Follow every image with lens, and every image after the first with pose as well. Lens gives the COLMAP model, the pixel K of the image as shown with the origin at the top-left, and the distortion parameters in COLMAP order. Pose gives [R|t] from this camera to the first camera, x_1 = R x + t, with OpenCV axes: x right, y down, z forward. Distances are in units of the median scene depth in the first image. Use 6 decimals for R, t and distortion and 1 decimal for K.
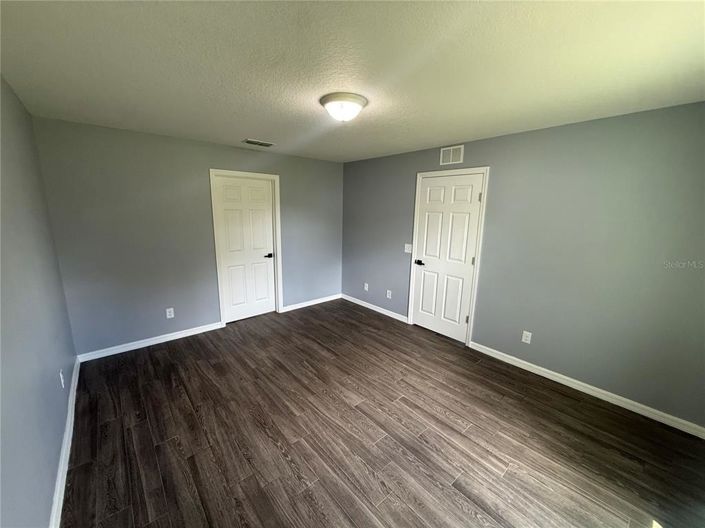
lens RADIAL K [[279.6, 0, 352.5], [0, 279.6, 264.0], [0, 0, 1]] dist [-0.000402, -0.000170]
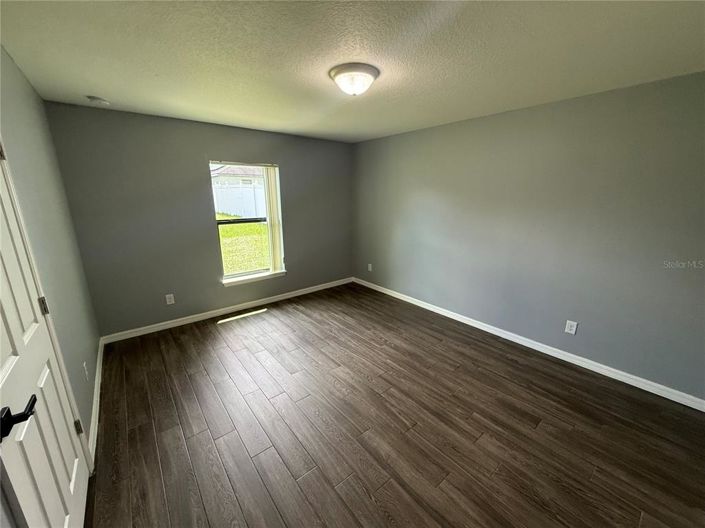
lens RADIAL K [[279.6, 0, 352.5], [0, 279.6, 264.0], [0, 0, 1]] dist [-0.000402, -0.000170]
pose [[-0.999217, -0.027112, 0.028820, -0.066247], [-0.012129, 0.903163, 0.429127, -0.376908], [-0.037664, 0.428441, -0.902784, 2.003244]]
